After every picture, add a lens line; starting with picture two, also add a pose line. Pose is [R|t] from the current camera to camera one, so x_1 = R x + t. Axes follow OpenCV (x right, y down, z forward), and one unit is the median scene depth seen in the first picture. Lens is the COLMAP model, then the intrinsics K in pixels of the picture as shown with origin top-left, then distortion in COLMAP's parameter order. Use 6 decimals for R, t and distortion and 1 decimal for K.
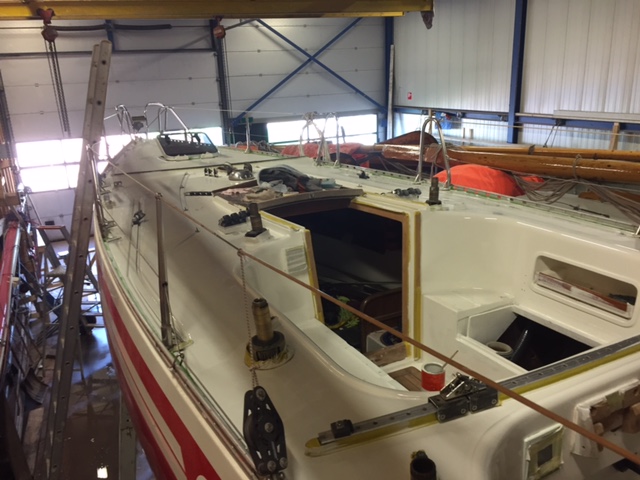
lens RADIAL K [[543.2, 0, 320.0], [0, 543.2, 240.0], [0, 0, 1]] dist [0.005283, -0.002485]
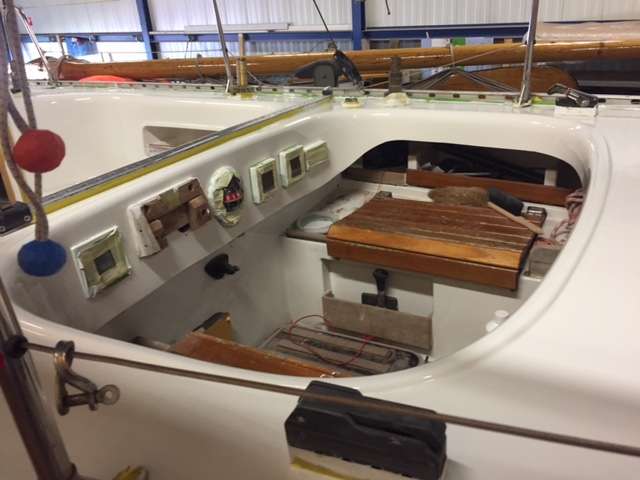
lens RADIAL K [[533.7, 0, 320.0], [0, 533.7, 240.0], [0, 0, 1]] dist [0.005259, 0.000905]
pose [[0.828119, -0.249625, 0.501903, 0.036918], [0.194967, 0.967734, 0.159622, 0.039348], [-0.525554, -0.034331, 0.850067, -0.001426]]
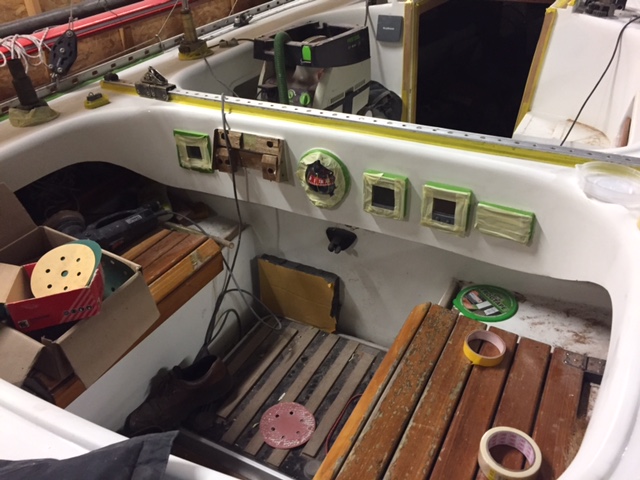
lens RADIAL K [[543.2, 0, 320.0], [0, 543.2, 240.0], [0, 0, 1]] dist [0.005283, -0.002485]
pose [[0.579464, 0.450188, -0.679377, 0.213553], [-0.231861, 0.890209, 0.392133, 0.000418], [0.781321, -0.069706, 0.620225, 0.047582]]
